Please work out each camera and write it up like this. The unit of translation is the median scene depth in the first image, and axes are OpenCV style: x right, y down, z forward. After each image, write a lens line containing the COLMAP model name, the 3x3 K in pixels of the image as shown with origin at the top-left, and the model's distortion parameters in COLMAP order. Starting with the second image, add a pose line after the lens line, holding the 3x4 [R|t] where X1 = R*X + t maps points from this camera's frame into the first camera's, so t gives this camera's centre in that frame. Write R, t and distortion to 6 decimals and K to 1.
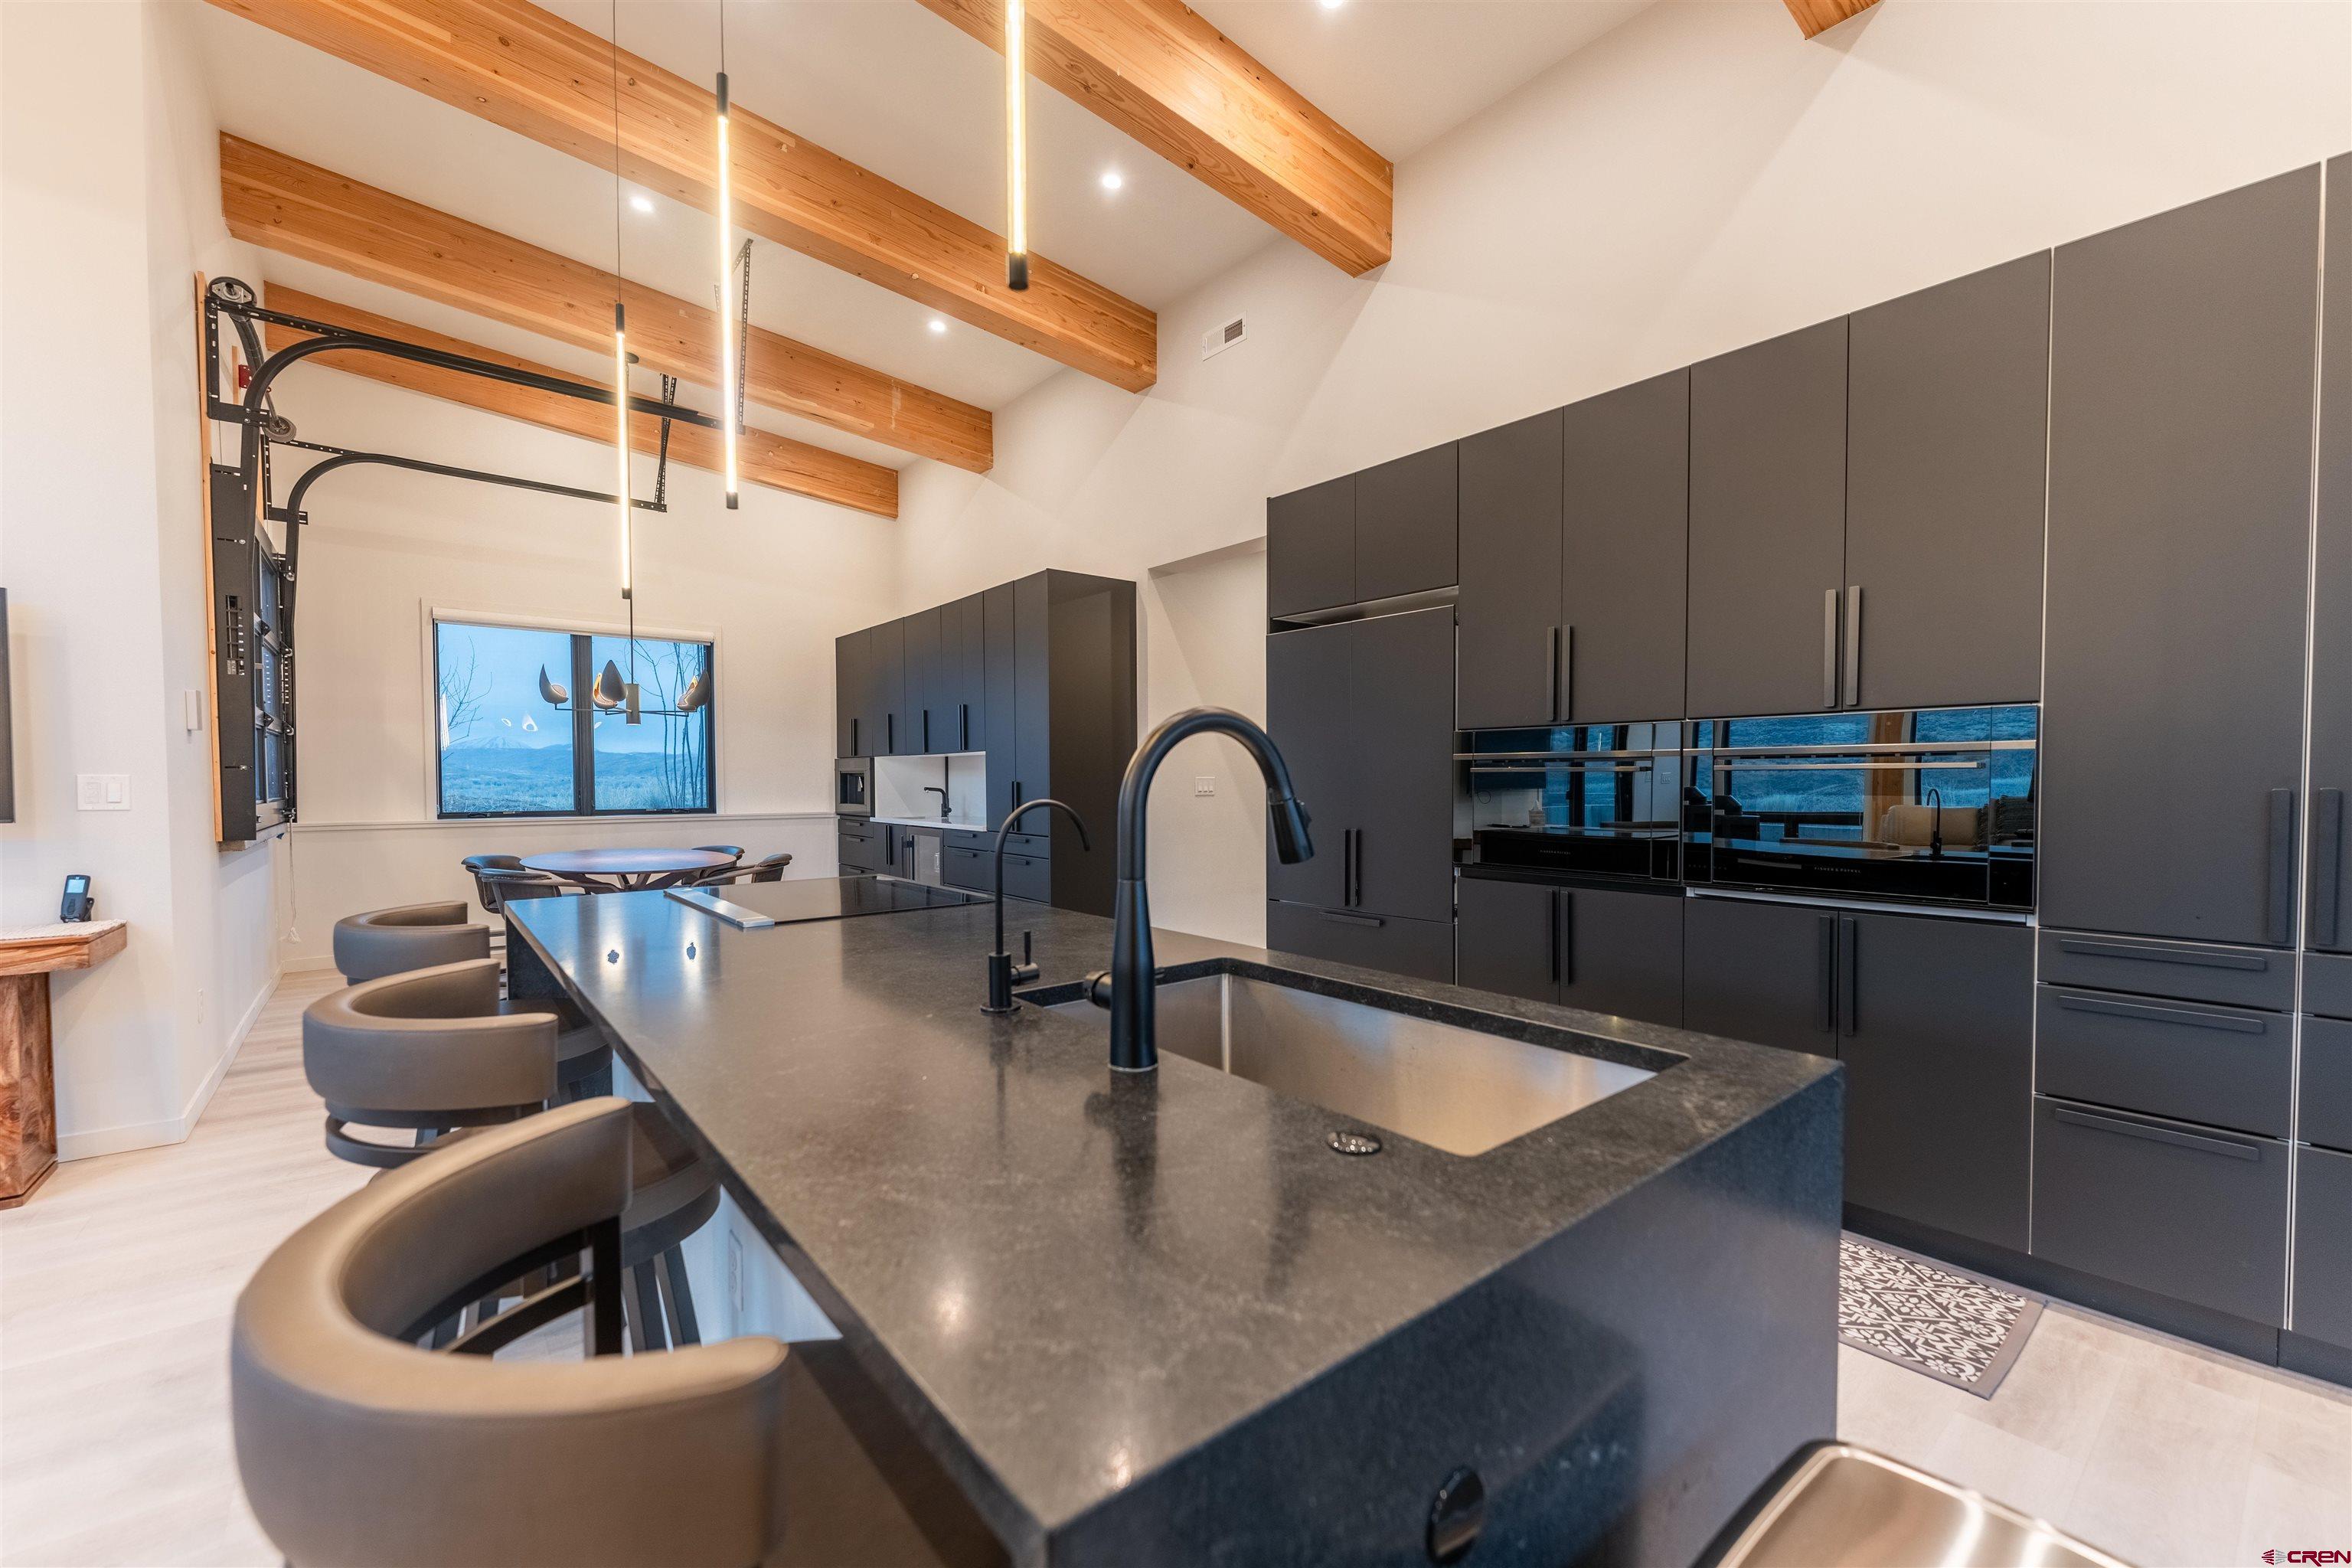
lens RADIAL K [[953.1, 0, 1168.1], [0, 953.1, 775.2], [0, 0, 1]] dist [-0.013774, 0.000188]
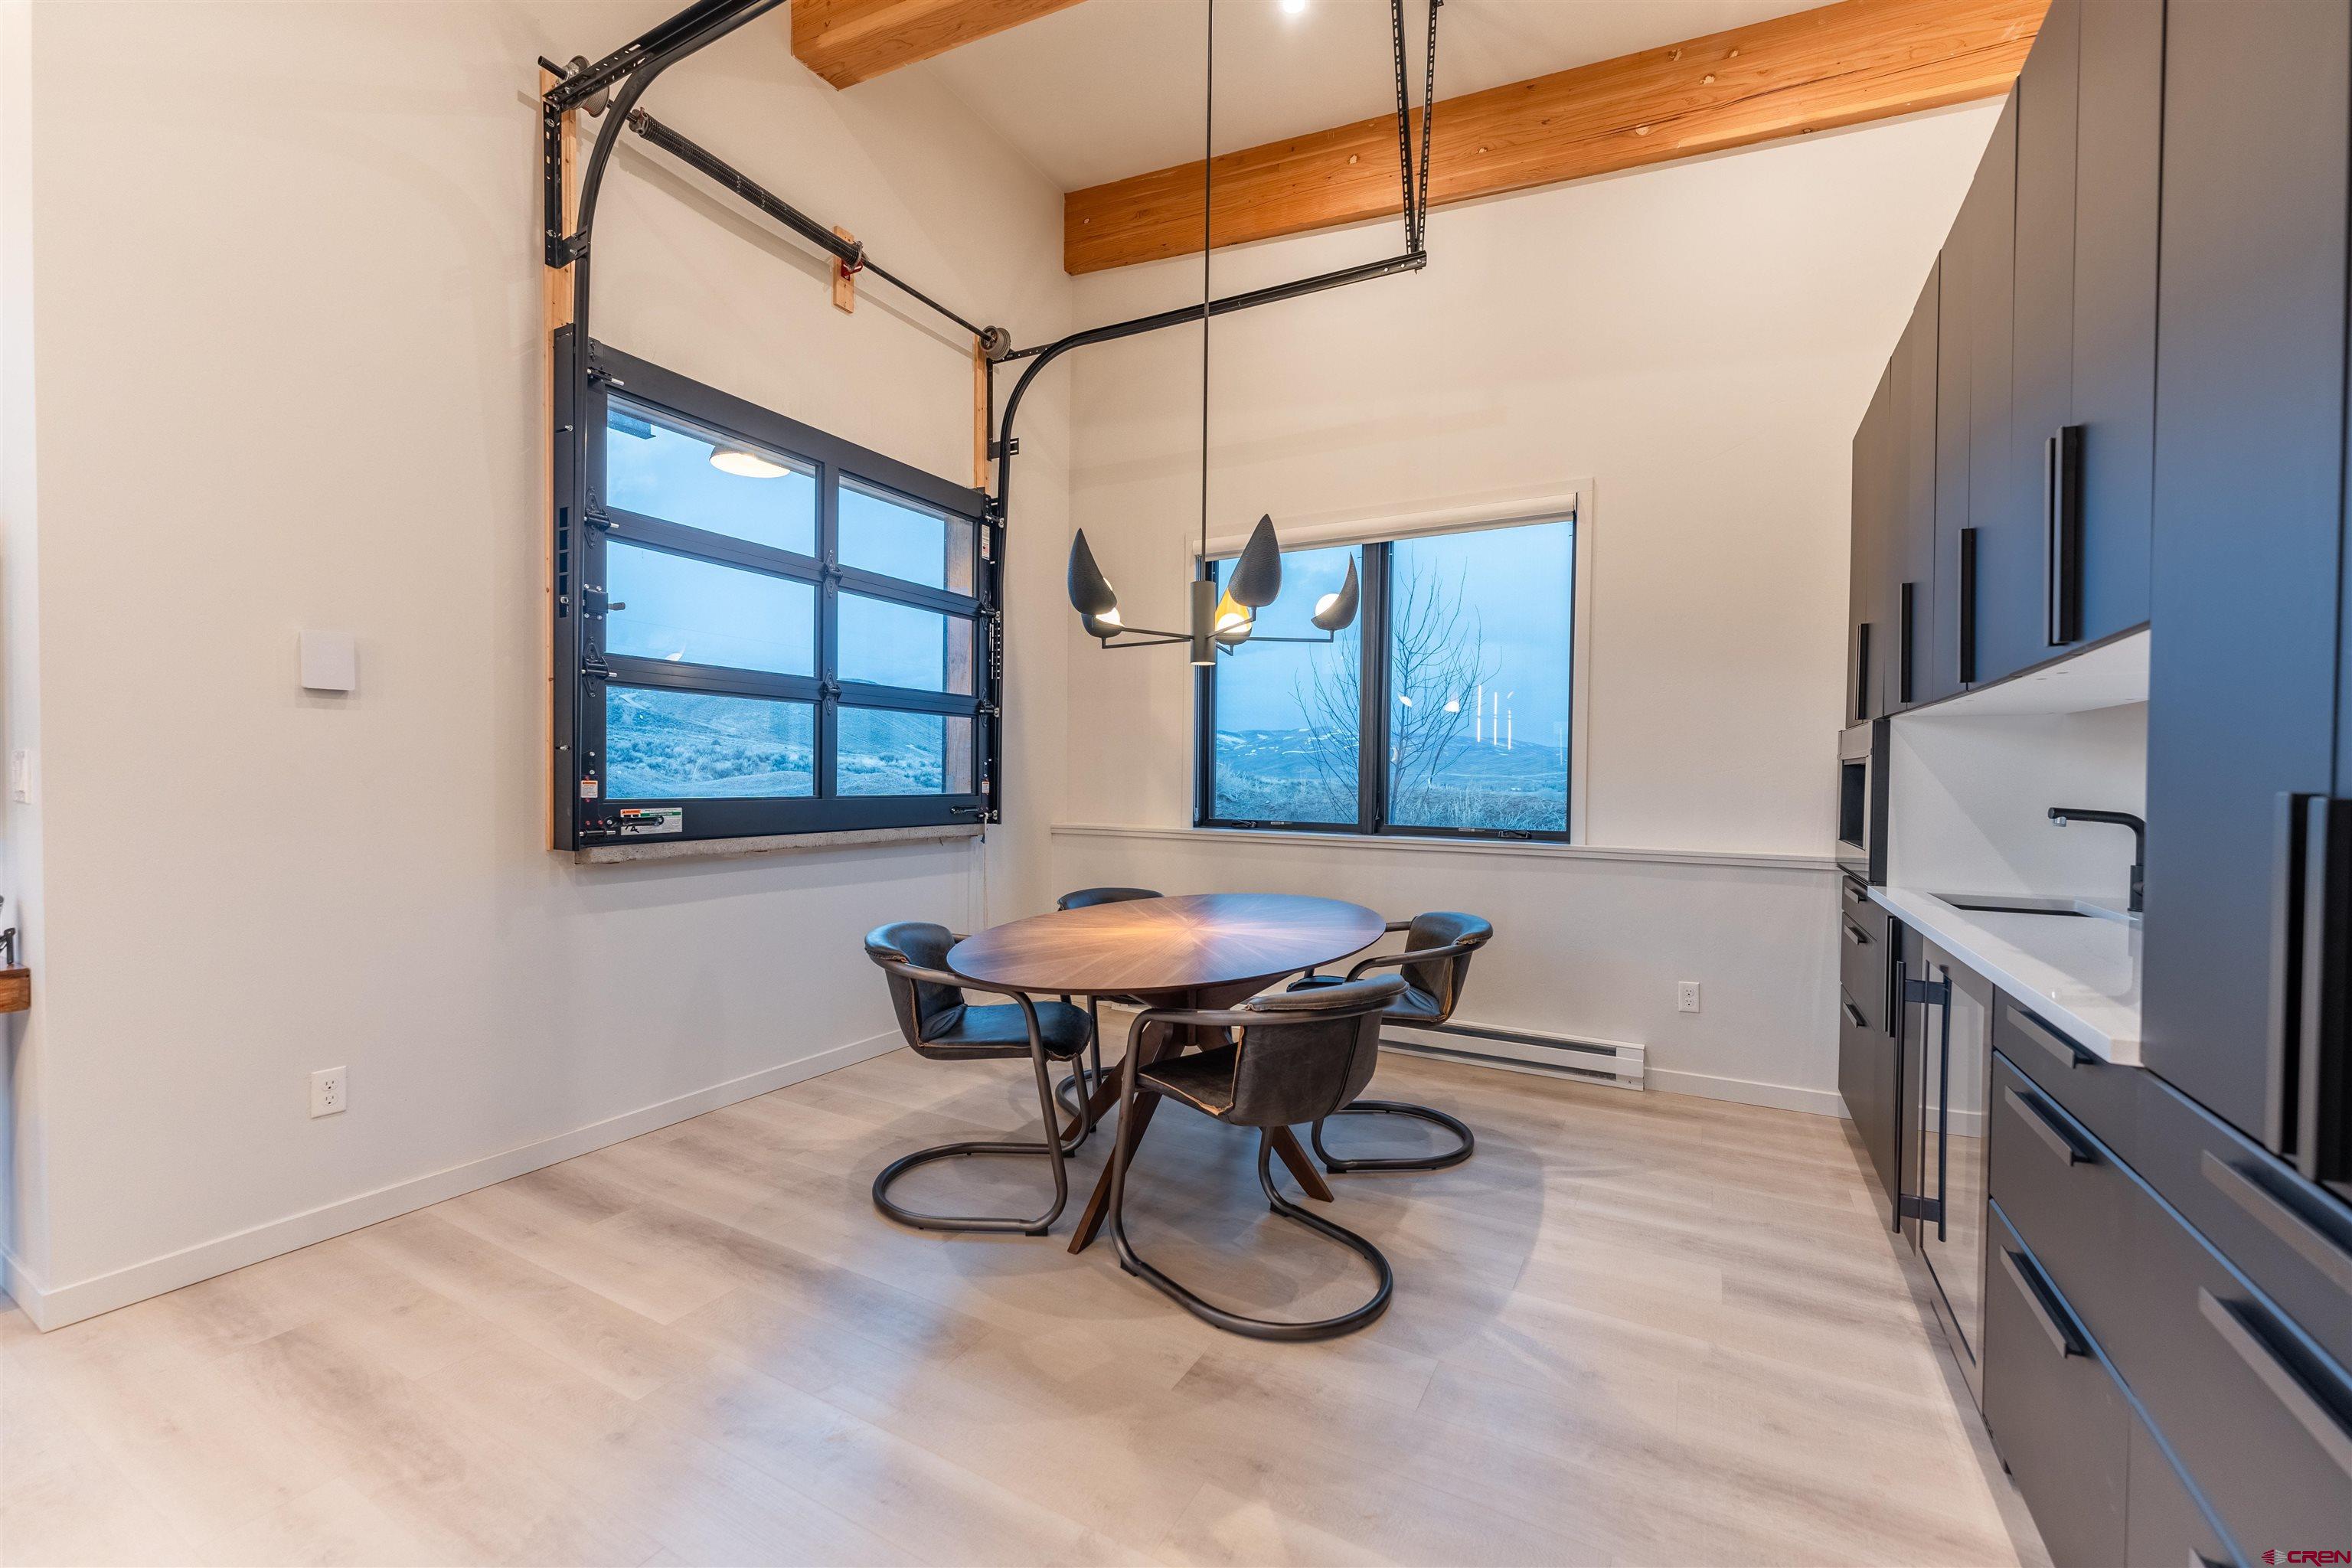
lens RADIAL K [[953.1, 0, 1168.1], [0, 953.1, 775.2], [0, 0, 1]] dist [-0.013774, 0.000188]
pose [[0.353450, 0.007779, -0.935421, -0.088807], [-0.005255, 0.999966, 0.006330, 0.001494], [0.935439, 0.002678, 0.353479, 0.689563]]
